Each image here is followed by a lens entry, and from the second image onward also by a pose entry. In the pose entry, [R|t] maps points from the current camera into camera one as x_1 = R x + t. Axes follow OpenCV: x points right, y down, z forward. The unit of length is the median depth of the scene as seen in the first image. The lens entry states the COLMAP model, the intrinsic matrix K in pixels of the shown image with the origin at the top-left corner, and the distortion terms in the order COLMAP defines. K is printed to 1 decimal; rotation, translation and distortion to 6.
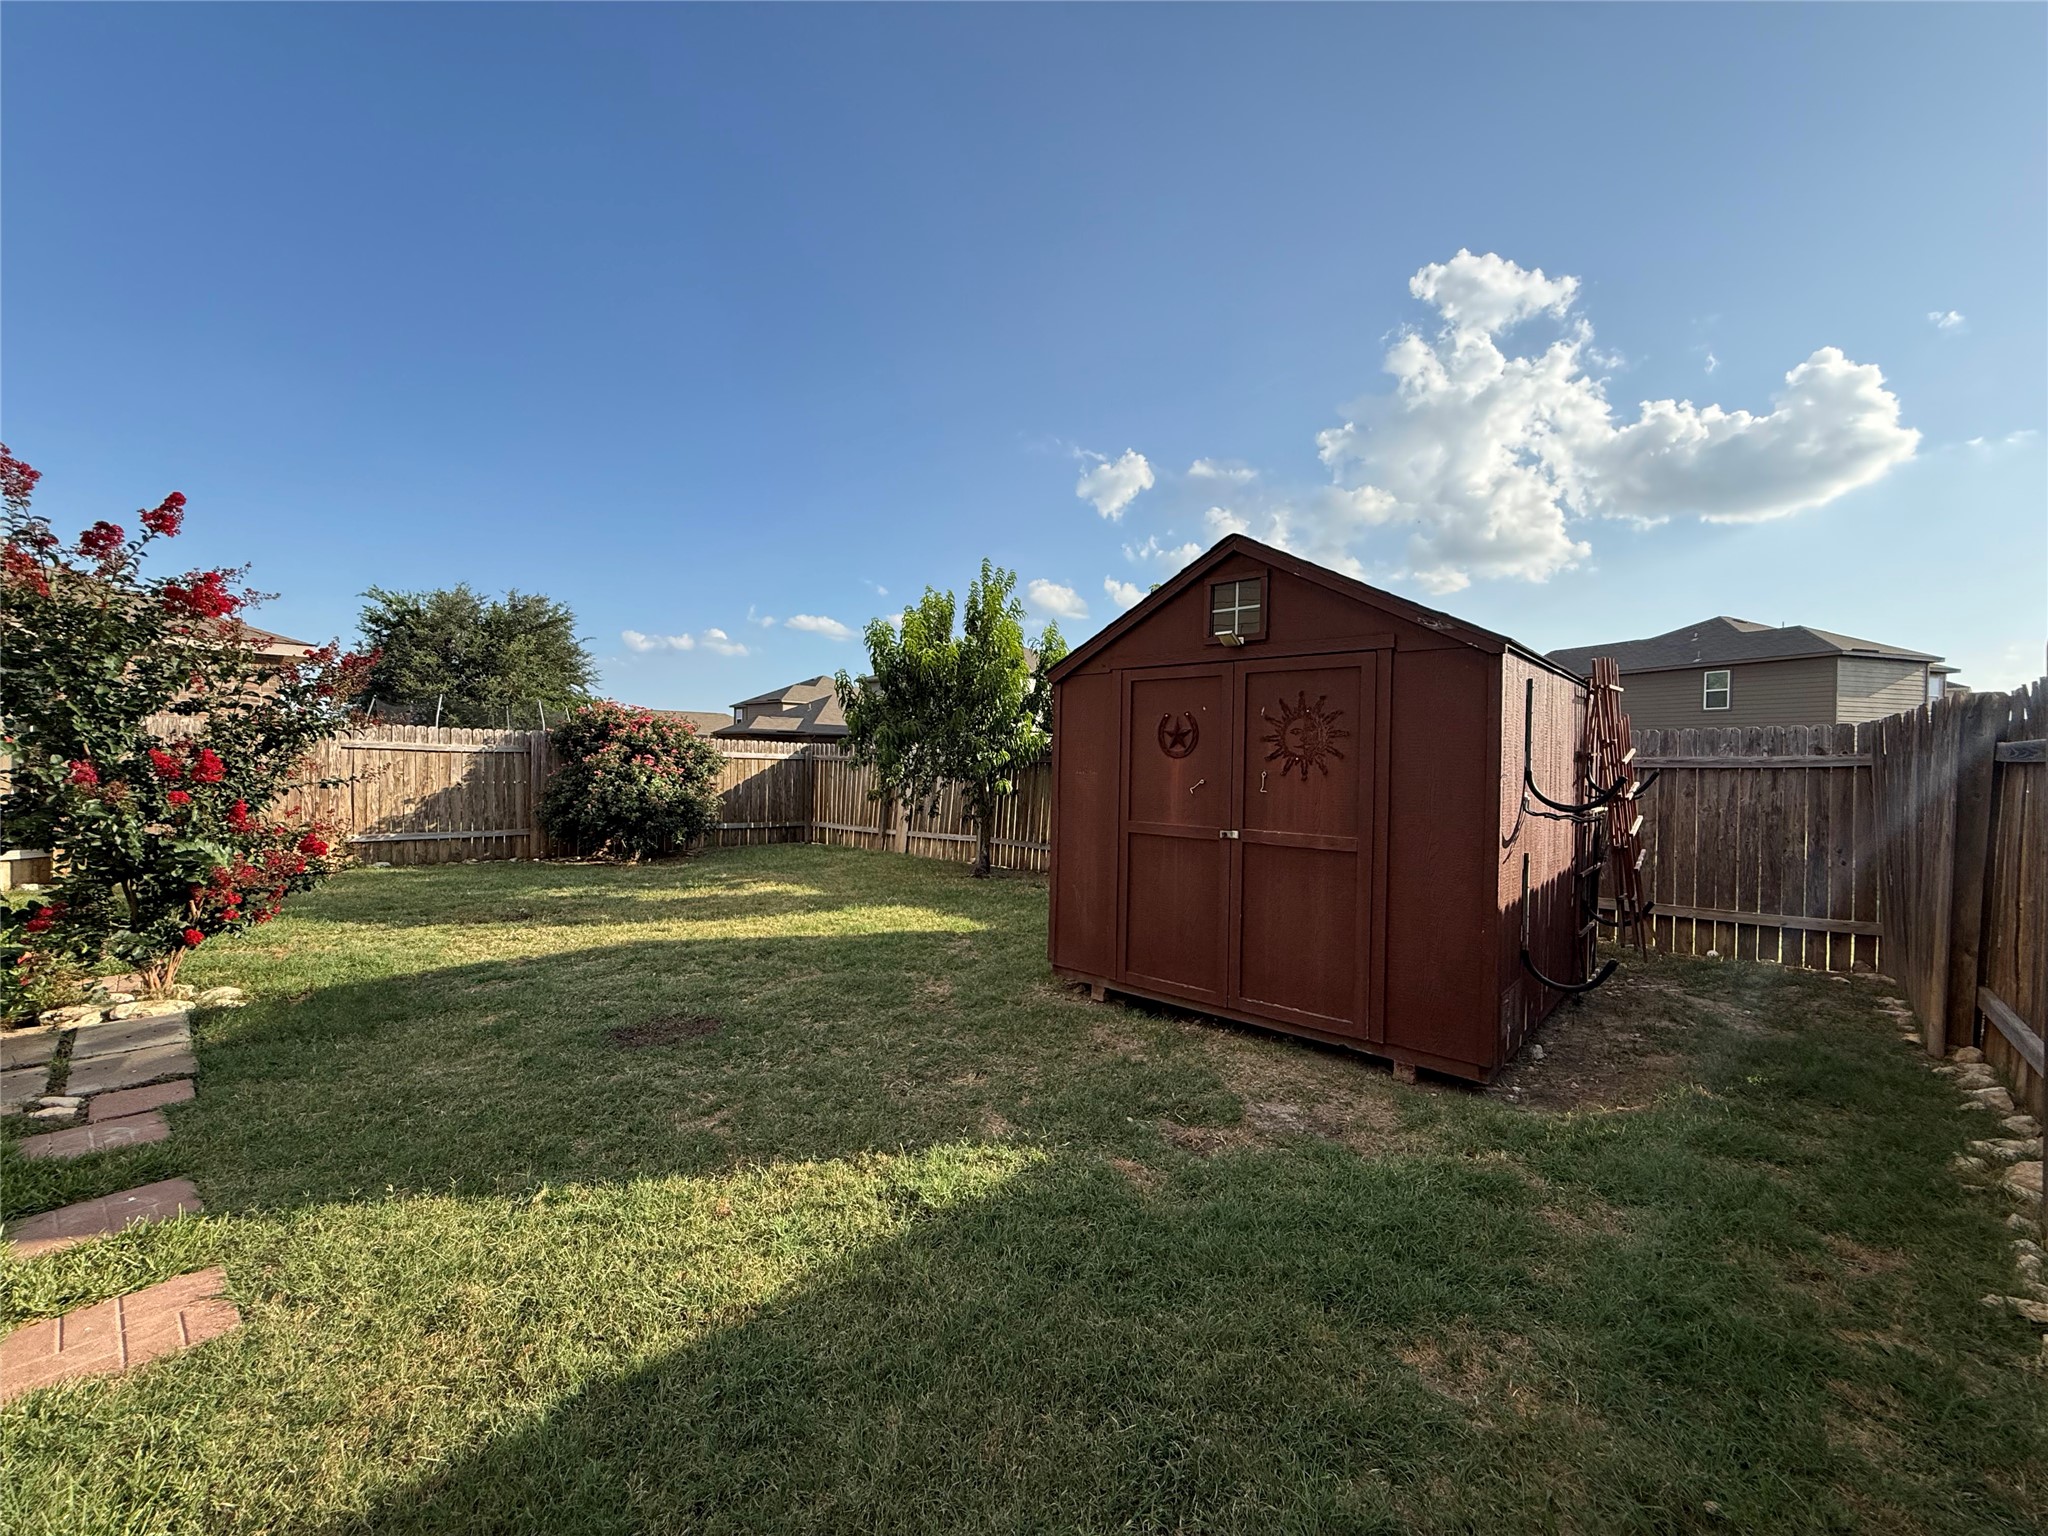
lens RADIAL K [[813.3, 0, 1019.6], [0, 813.3, 767.0], [0, 0, 1]] dist [0.001420, 0.000139]
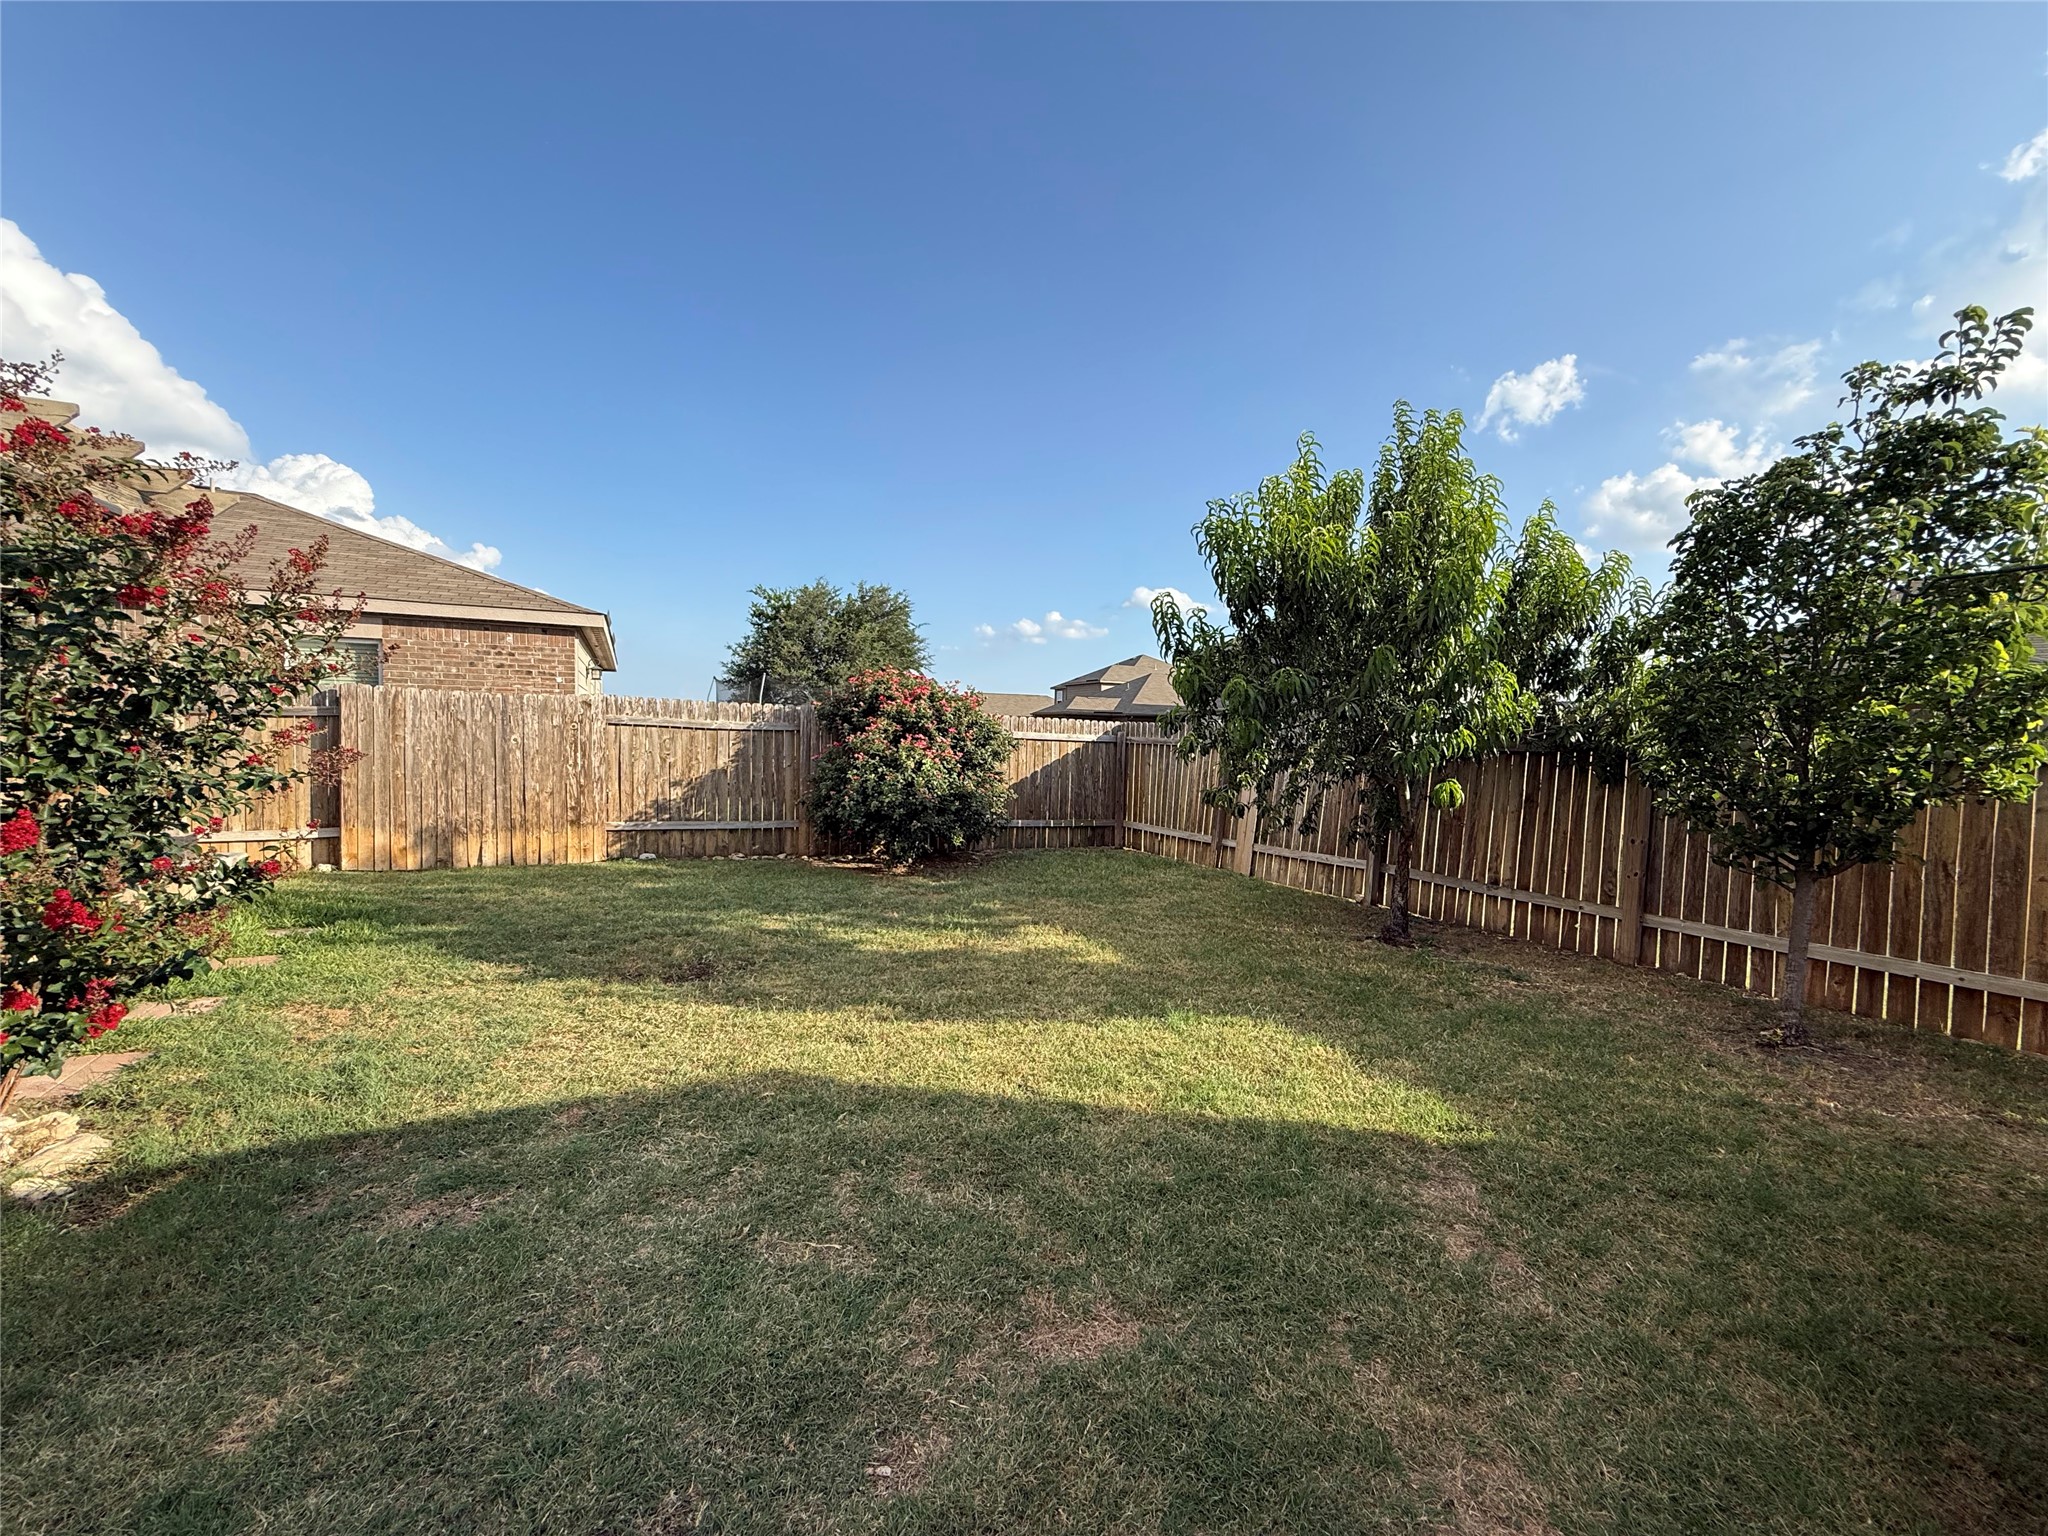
lens RADIAL K [[813.3, 0, 1019.6], [0, 813.3, 767.0], [0, 0, 1]] dist [0.001420, 0.000139]
pose [[0.926437, 0.021346, -0.375844, -0.069536], [-0.013222, 0.999620, 0.024182, -0.003608], [0.376218, -0.017434, 0.926367, 0.299434]]
